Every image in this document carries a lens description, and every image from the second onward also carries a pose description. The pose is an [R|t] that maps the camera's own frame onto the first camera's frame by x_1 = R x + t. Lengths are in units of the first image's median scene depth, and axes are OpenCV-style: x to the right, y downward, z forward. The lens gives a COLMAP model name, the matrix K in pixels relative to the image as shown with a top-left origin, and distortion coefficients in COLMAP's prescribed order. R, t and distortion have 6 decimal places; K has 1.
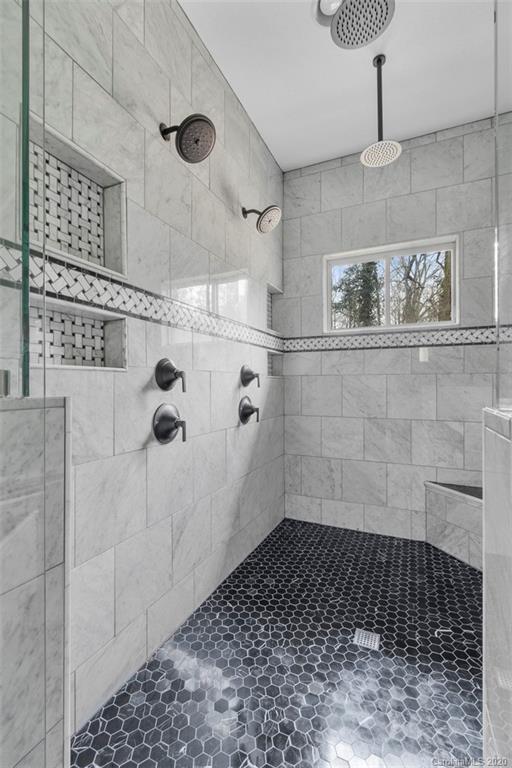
lens RADIAL K [[345.2, 0, 257.3], [0, 345.2, 383.4], [0, 0, 1]] dist [0.005986, 0.000071]
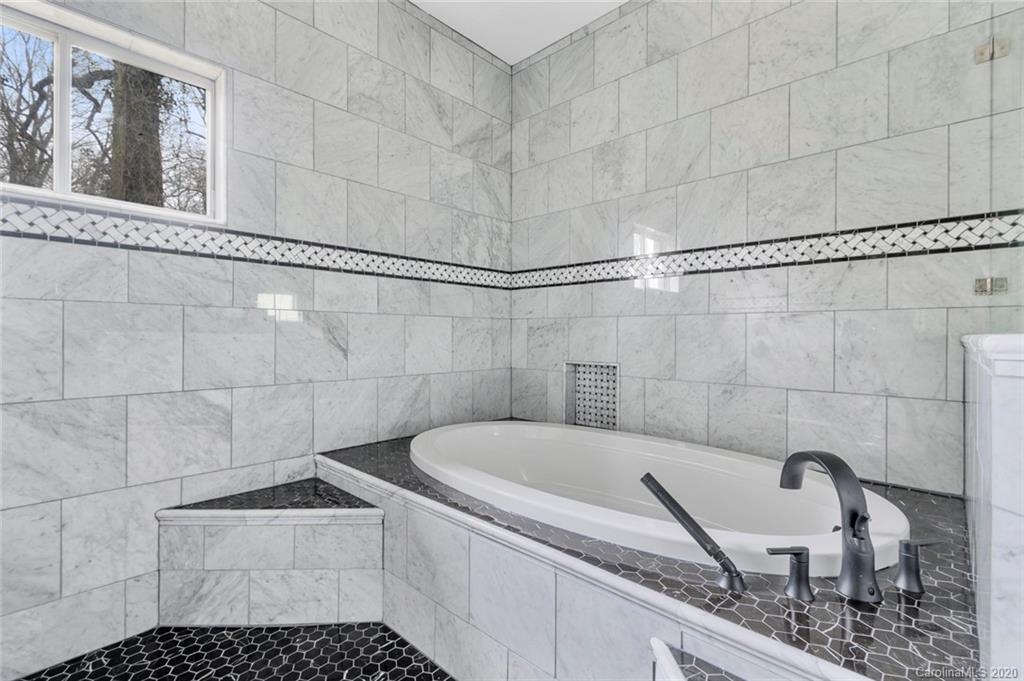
lens RADIAL K [[461.4, 0, 510.0], [0, 461.4, 335.1], [0, 0, 1]] dist [0.001940, -0.000313]
pose [[0.328946, 0.004399, 0.944339, 0.002480], [-0.008847, 0.999960, -0.001576, 0.015405], [-0.944307, -0.007837, 0.328971, 0.275147]]
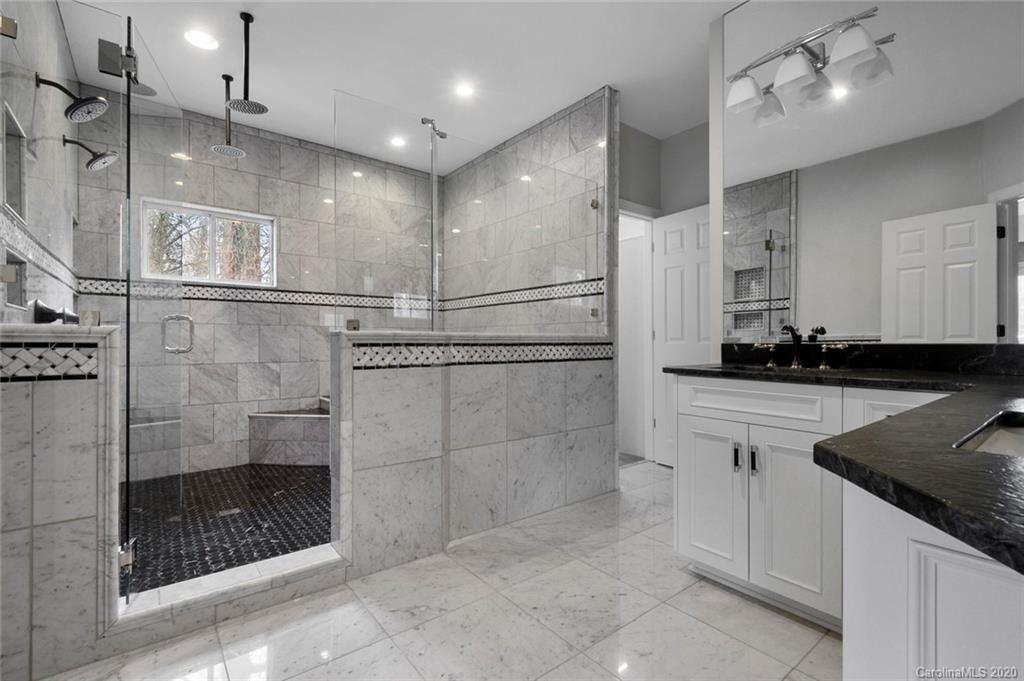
lens RADIAL K [[460.2, 0, 512.0], [0, 460.2, 340.5], [0, 0, 1]] dist [0.005986, 0.000071]
pose [[0.461234, 0.005325, 0.887262, -0.522126], [-0.003033, 0.999986, -0.004425, 0.032477], [-0.887273, -0.000650, 0.461244, -0.556924]]
